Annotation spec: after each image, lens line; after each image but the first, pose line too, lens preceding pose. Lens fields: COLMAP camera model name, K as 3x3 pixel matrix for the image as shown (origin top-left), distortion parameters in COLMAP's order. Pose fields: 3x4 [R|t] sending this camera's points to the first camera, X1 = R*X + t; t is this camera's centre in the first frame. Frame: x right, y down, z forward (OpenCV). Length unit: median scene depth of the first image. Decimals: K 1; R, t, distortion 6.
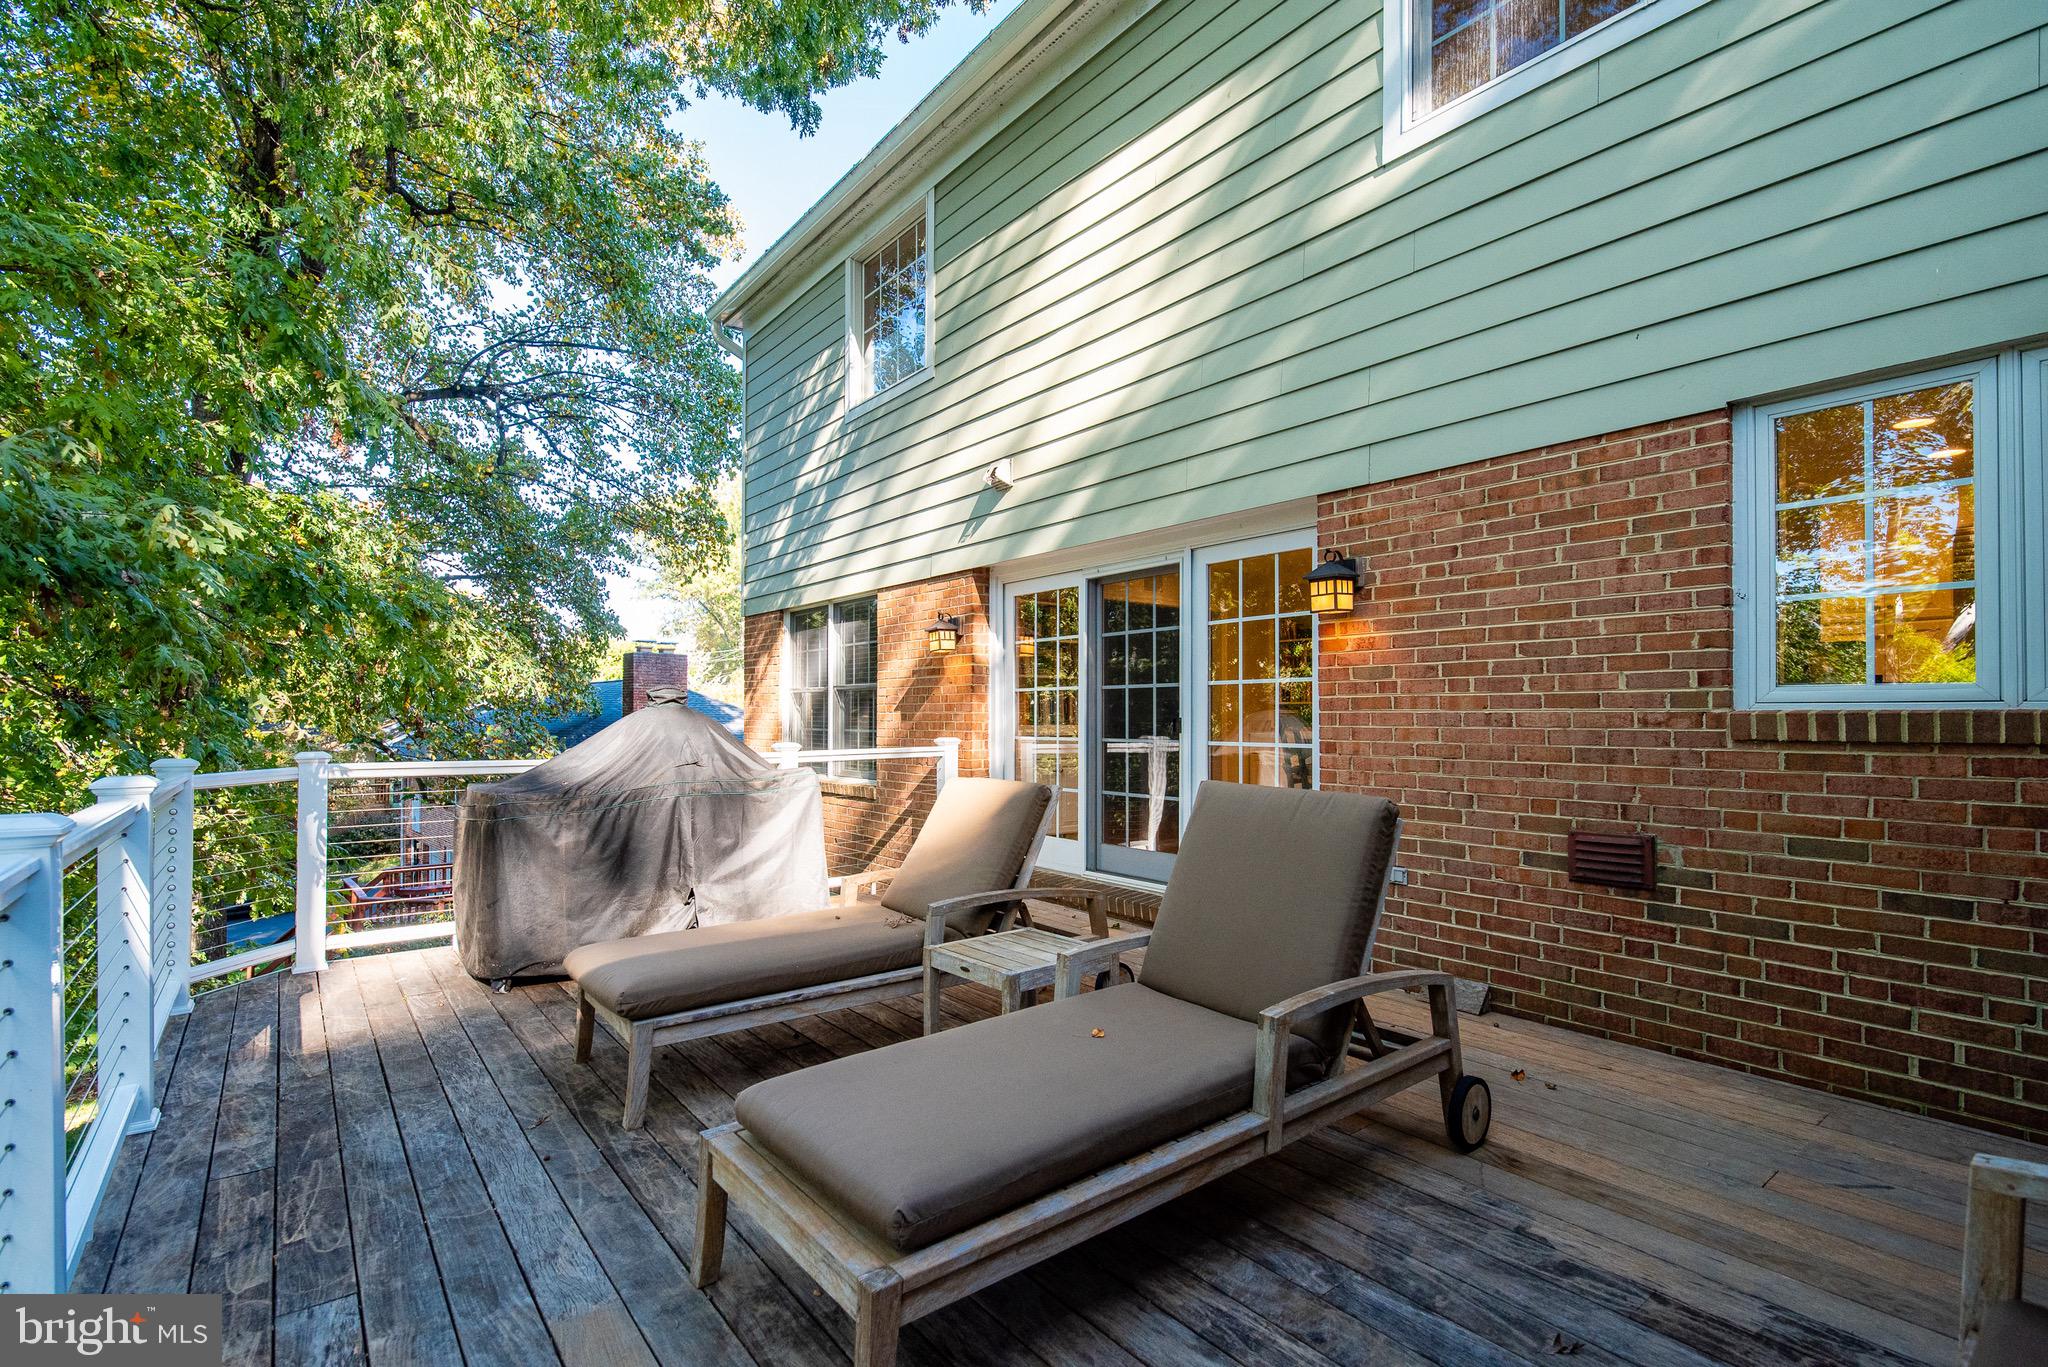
lens RADIAL K [[960.8, 0, 1024.0], [0, 960.8, 683.5], [0, 0, 1]] dist [-0.000623, -0.000065]
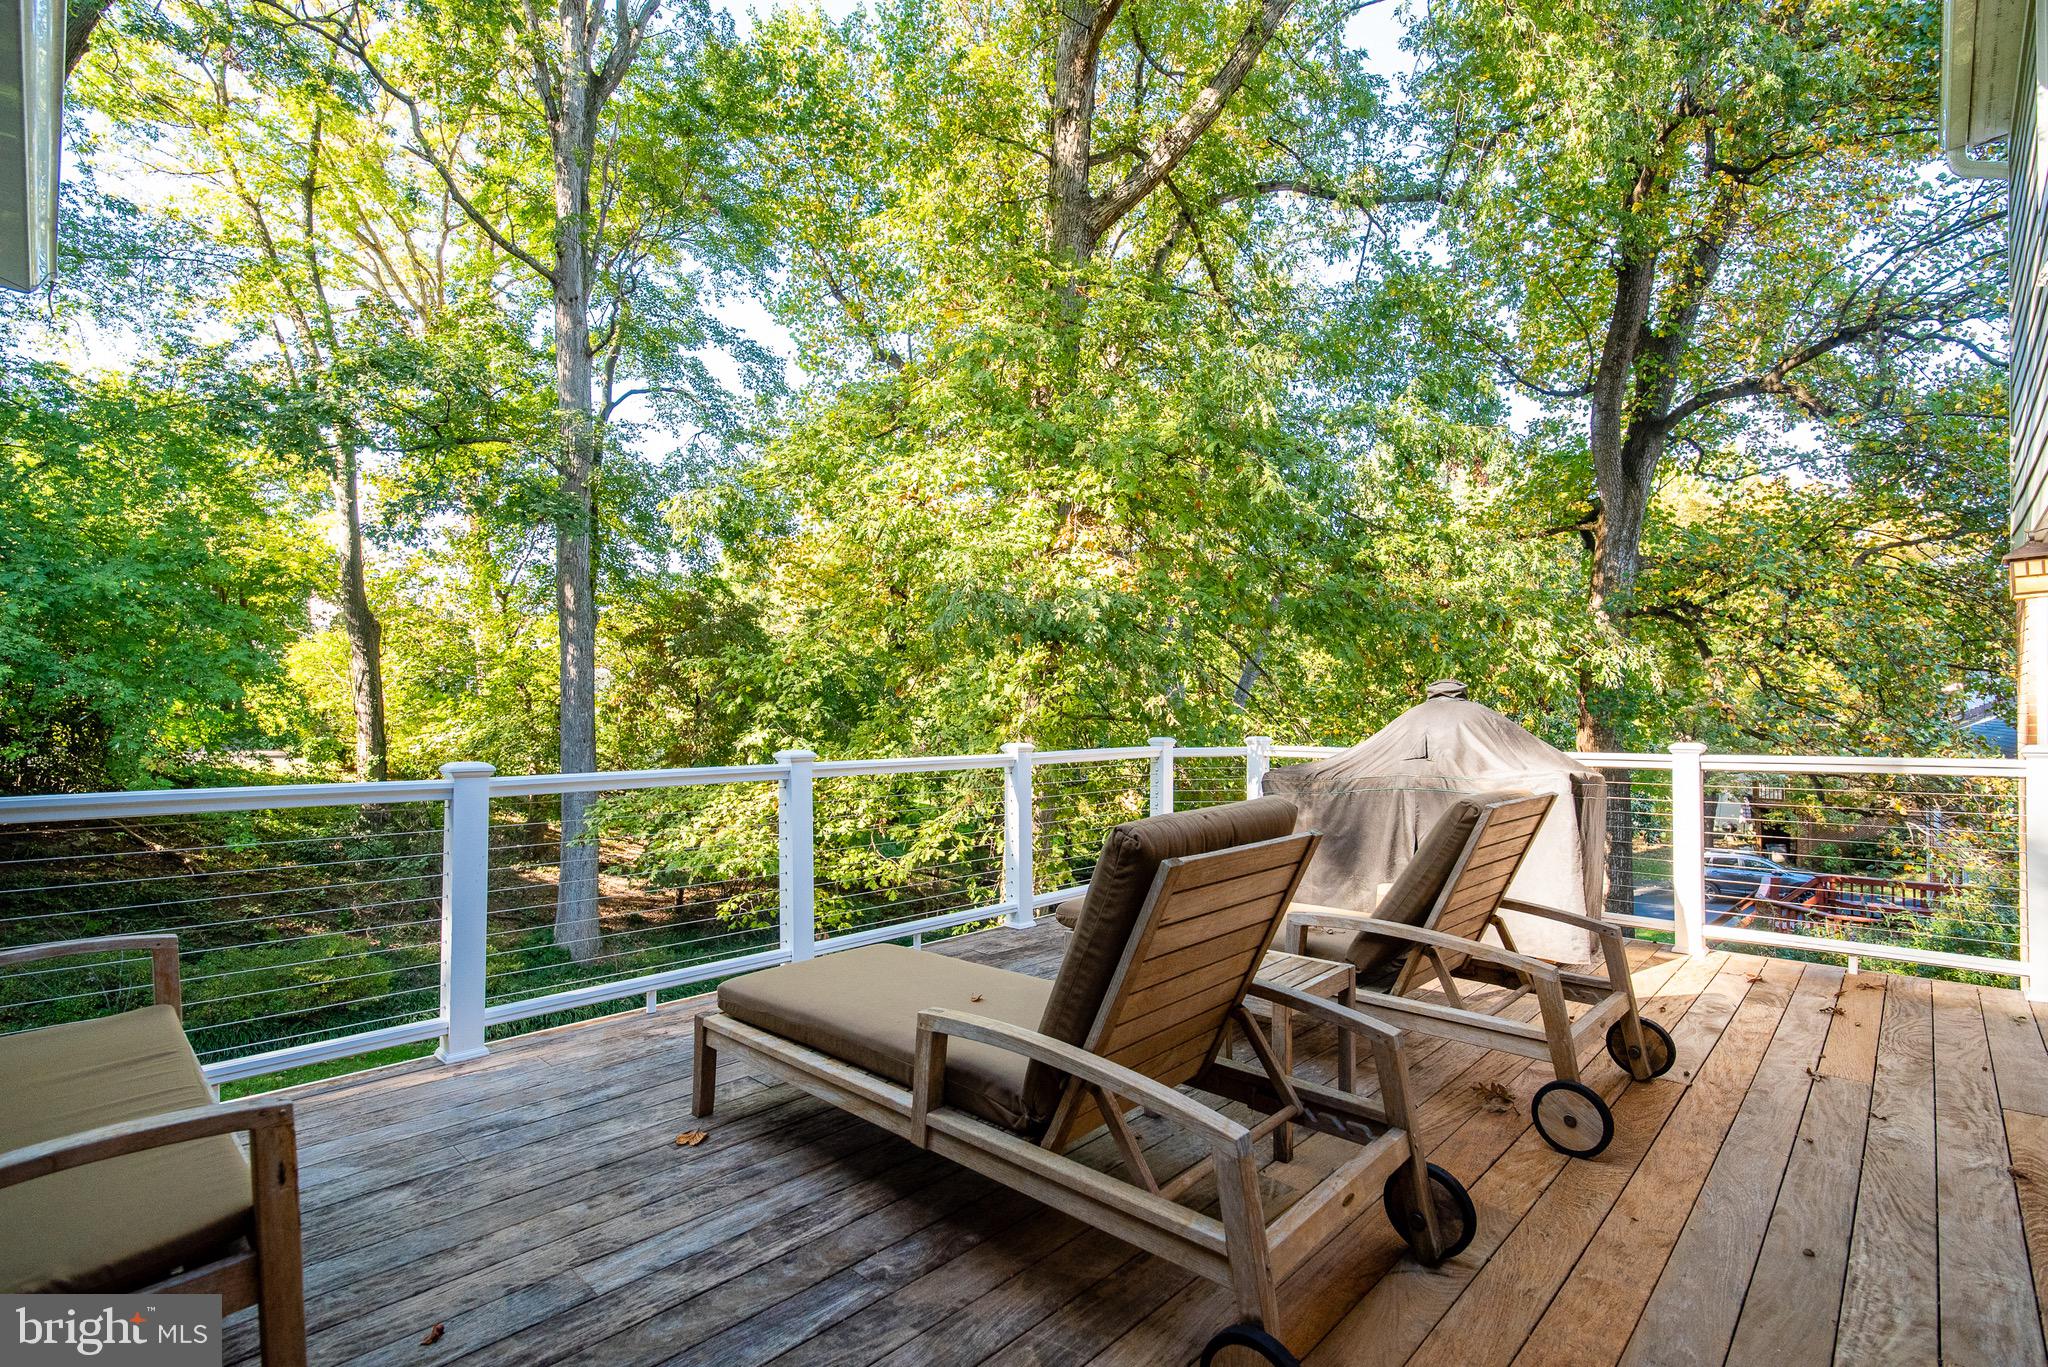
lens RADIAL K [[960.8, 0, 1024.0], [0, 960.8, 683.5], [0, 0, 1]] dist [-0.000623, -0.000065]
pose [[0.161554, -0.028211, -0.986461, 1.046513], [0.036214, 0.999088, -0.022641, 0.034525], [0.986199, -0.032065, 0.162429, 0.792201]]
